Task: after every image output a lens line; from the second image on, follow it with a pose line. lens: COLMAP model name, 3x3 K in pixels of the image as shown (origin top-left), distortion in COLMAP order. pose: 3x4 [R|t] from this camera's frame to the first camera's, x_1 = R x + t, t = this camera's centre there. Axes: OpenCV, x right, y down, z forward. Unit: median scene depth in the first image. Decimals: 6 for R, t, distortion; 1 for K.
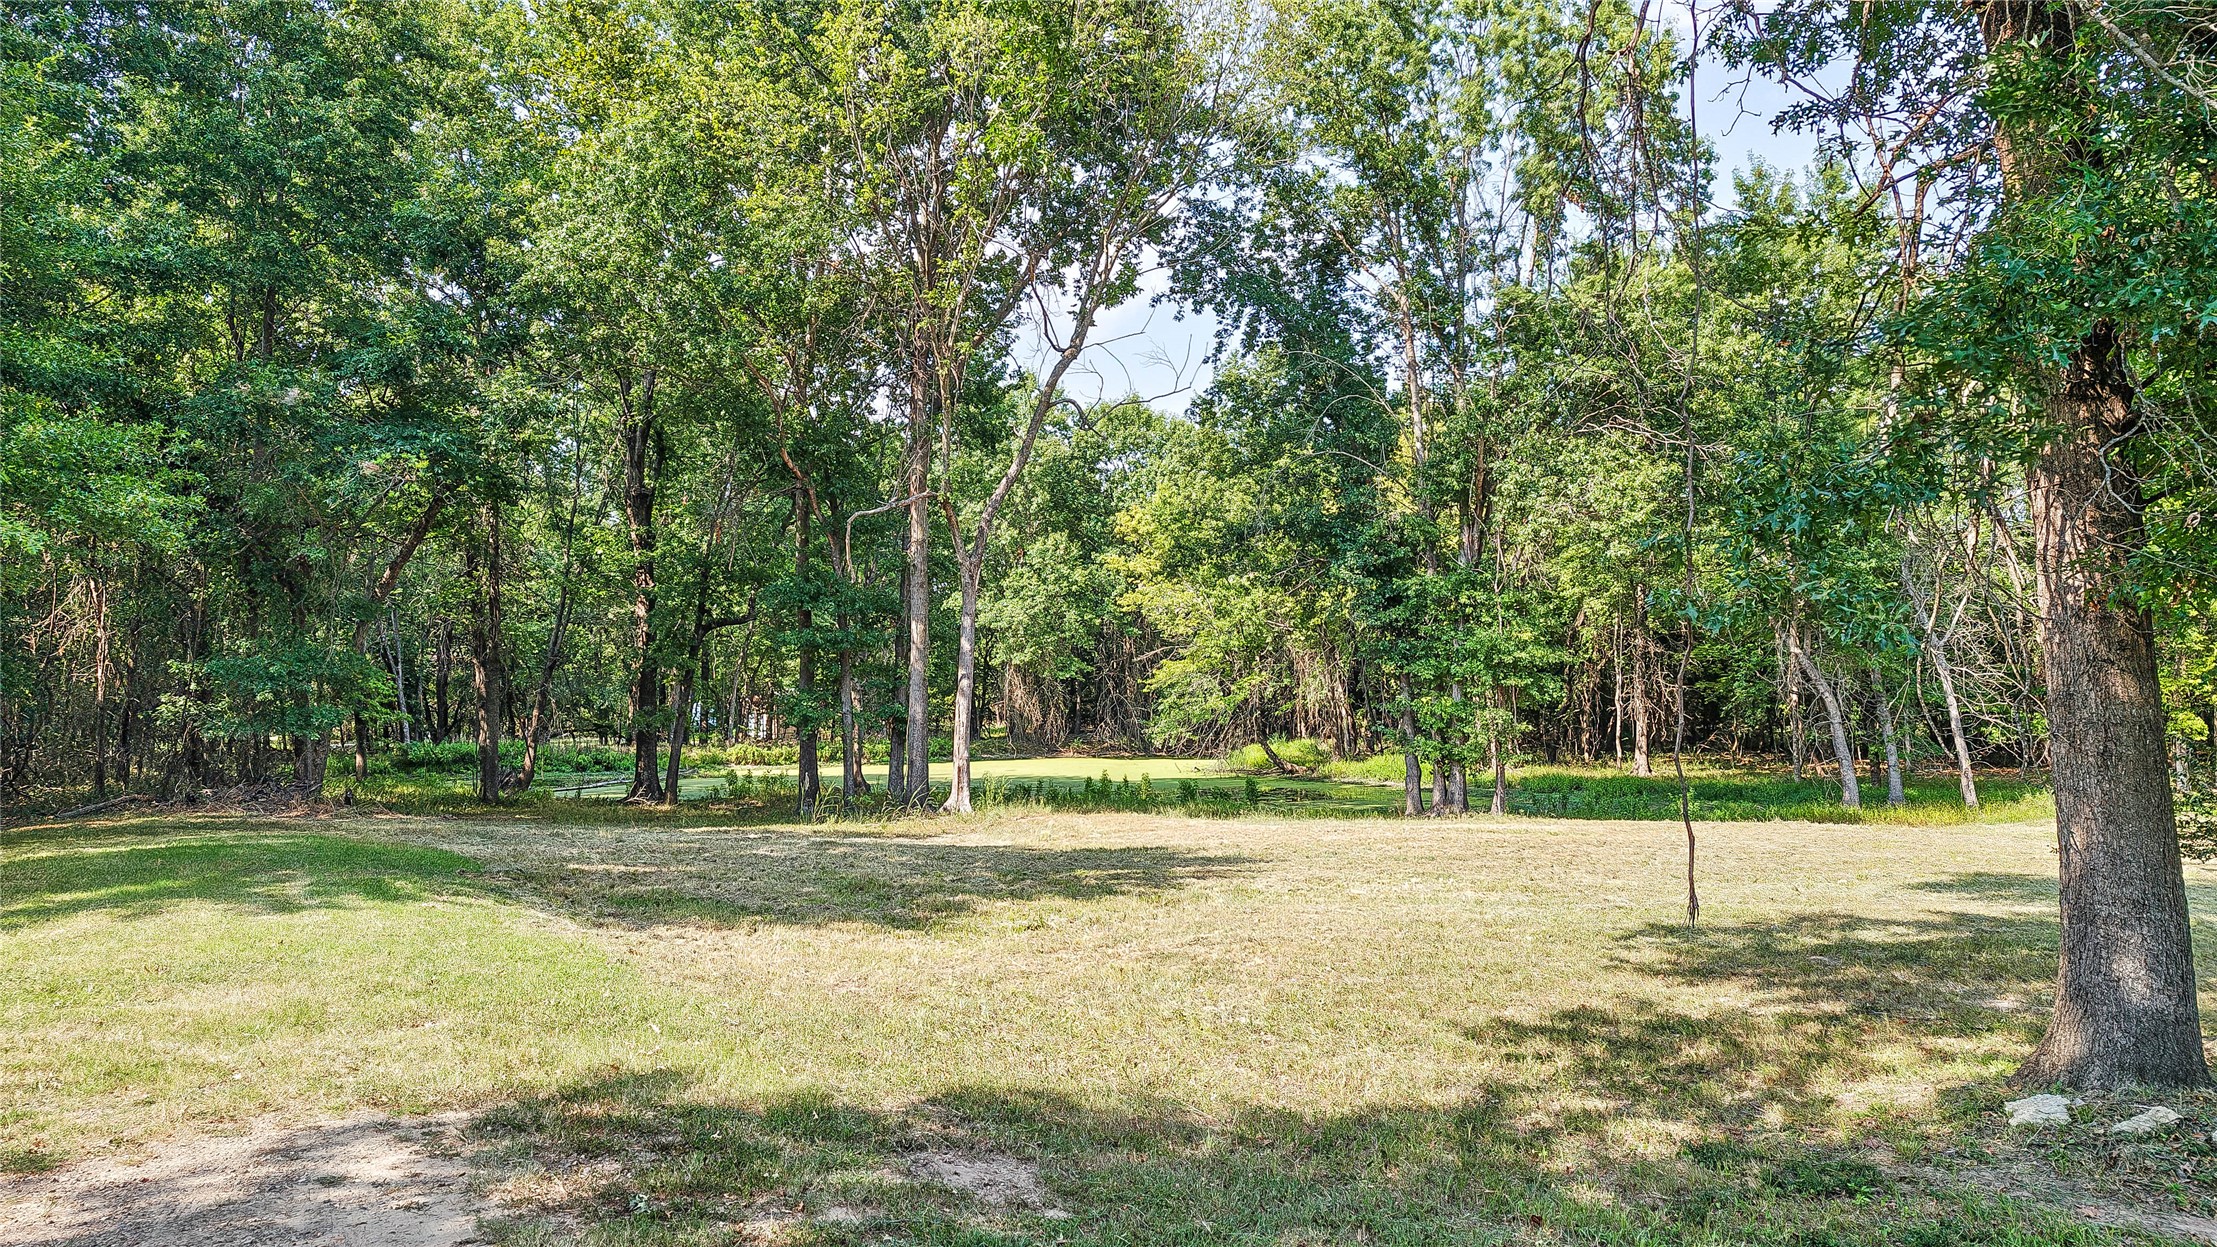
lens RADIAL K [[1526.7, 0, 1108.5], [0, 1526.7, 623.5], [0, 0, 1]] dist [0.036210, -0.000046]
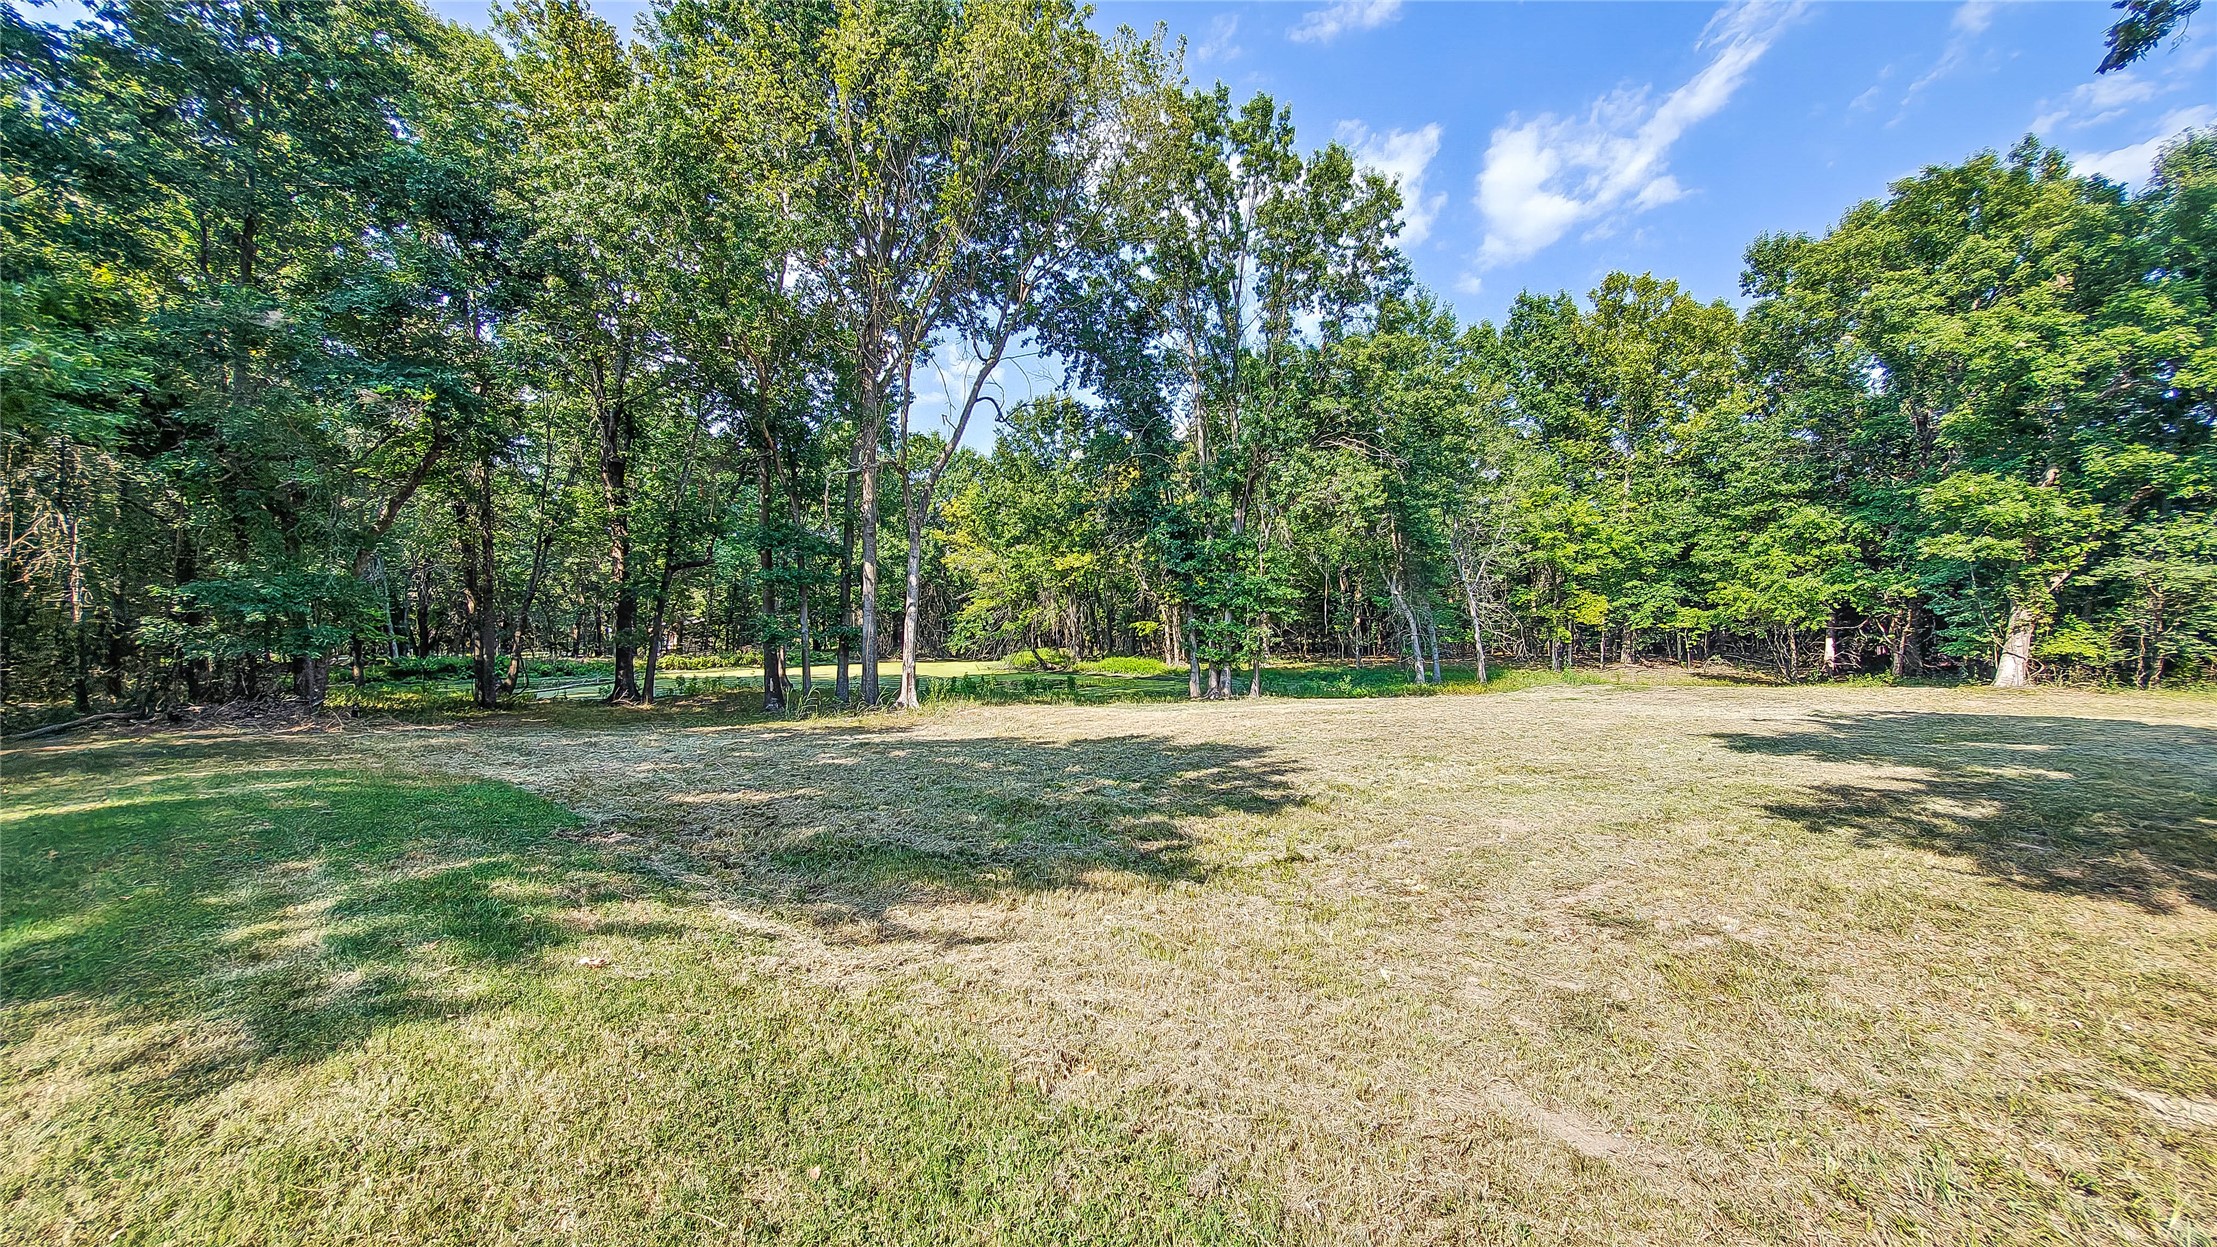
lens RADIAL K [[830.3, 0, 1106.5], [0, 830.3, 635.5], [0, 0, 1]] dist [-0.001156, 0.000197]
pose [[0.958258, -0.005804, 0.285845, -0.118243], [-0.011673, 0.998166, 0.059400, 0.014583], [-0.285665, -0.060258, 0.956433, 0.225914]]
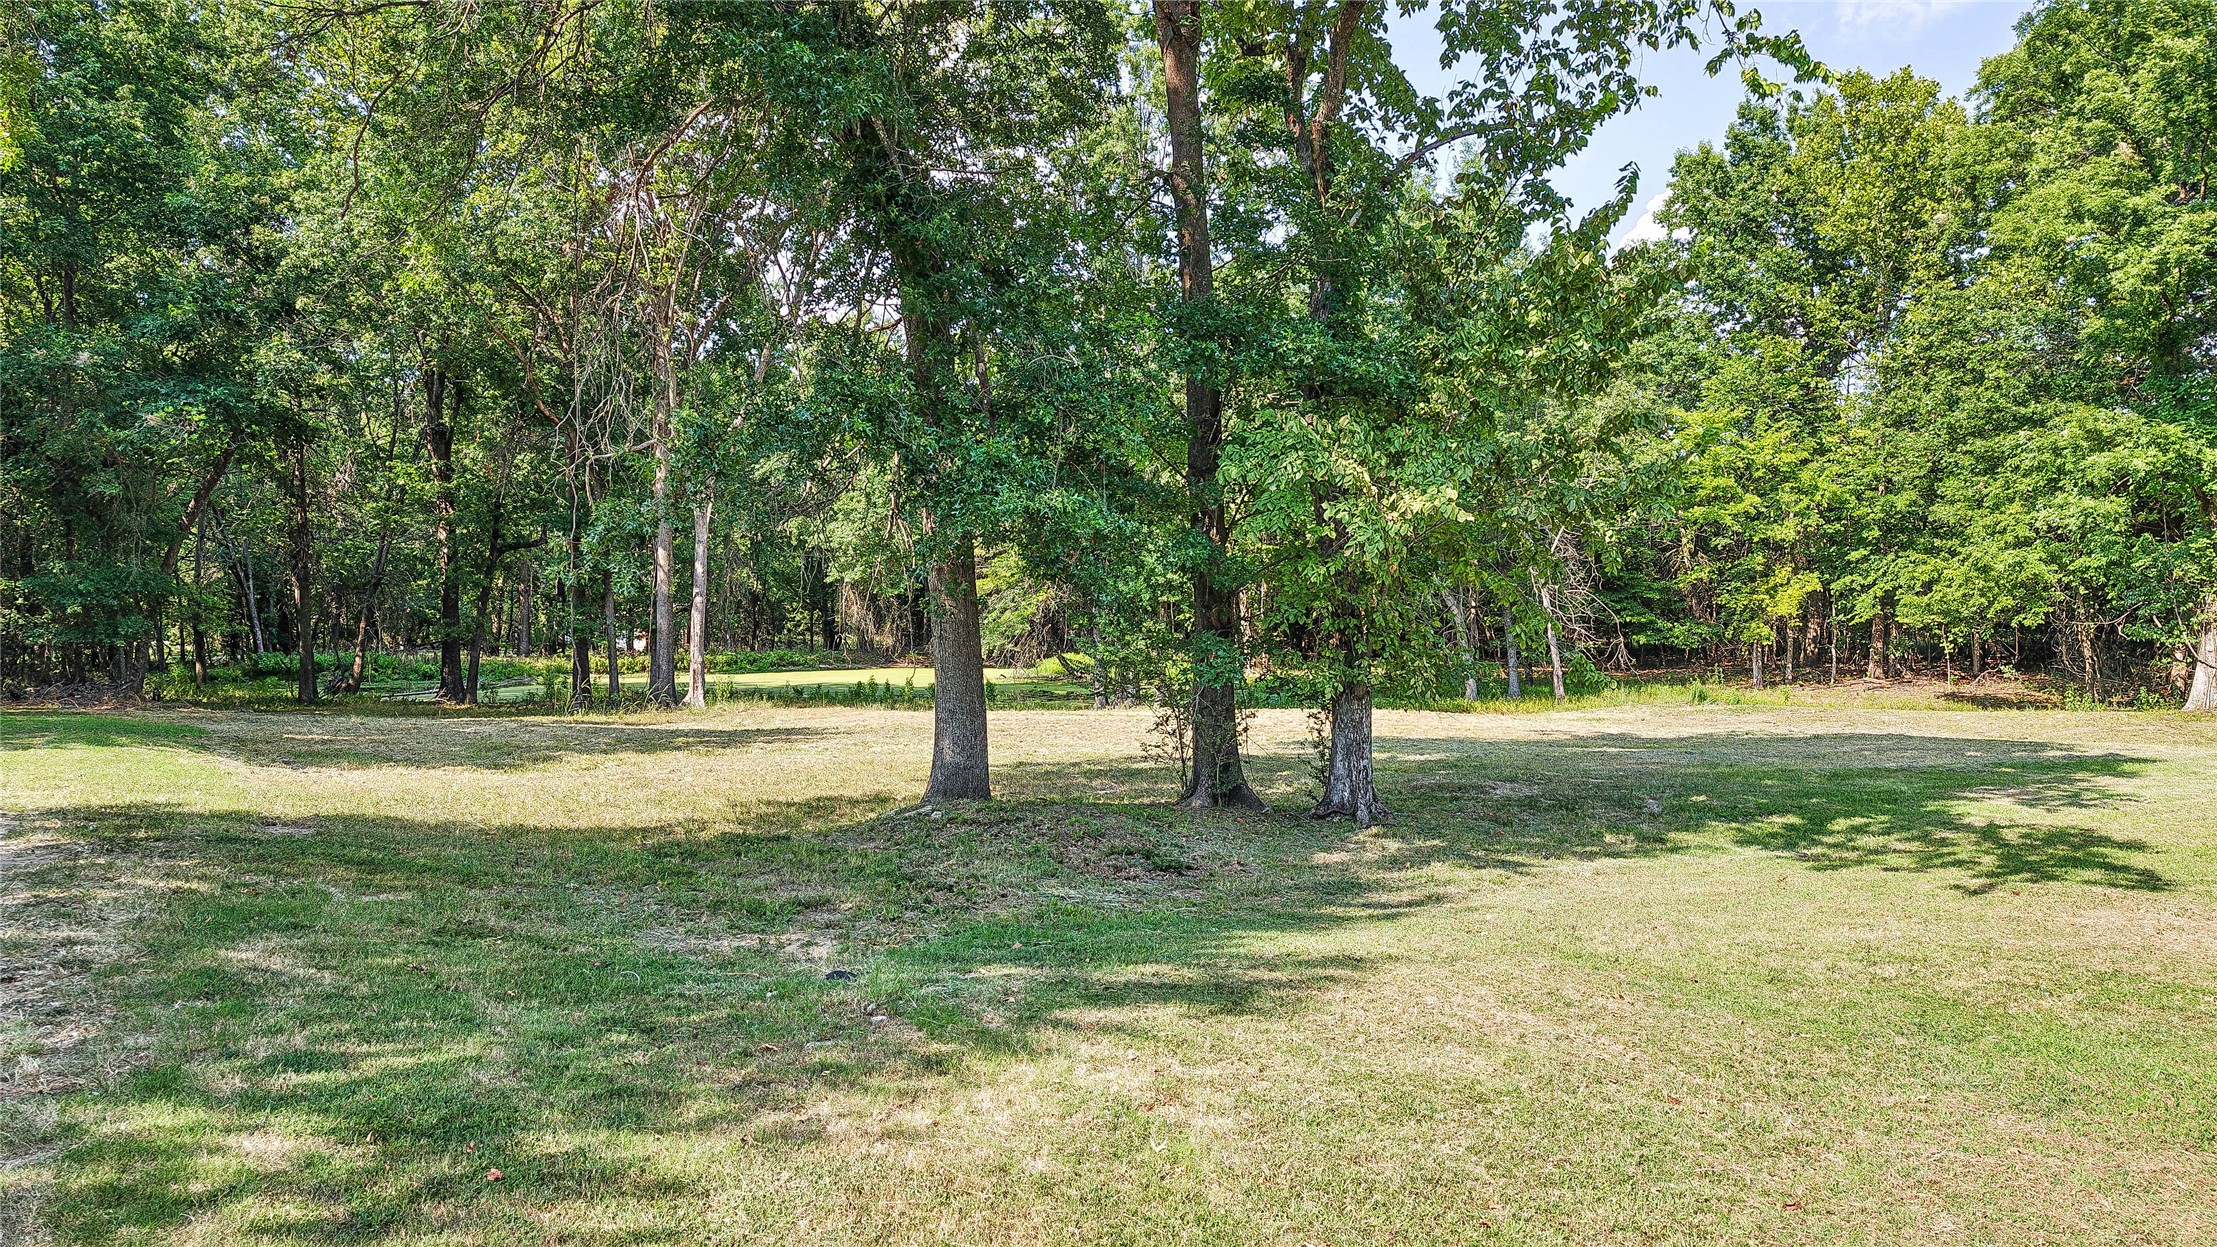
lens RADIAL K [[1563.5, 0, 1108.2], [0, 1563.5, 638.6], [0, 0, 1]] dist [0.092957, -0.040335]
pose [[0.999495, -0.000437, 0.031773, 0.159955], [-0.001615, 0.997915, 0.064522, -0.009128], [-0.031735, -0.064541, 0.997410, -0.203851]]
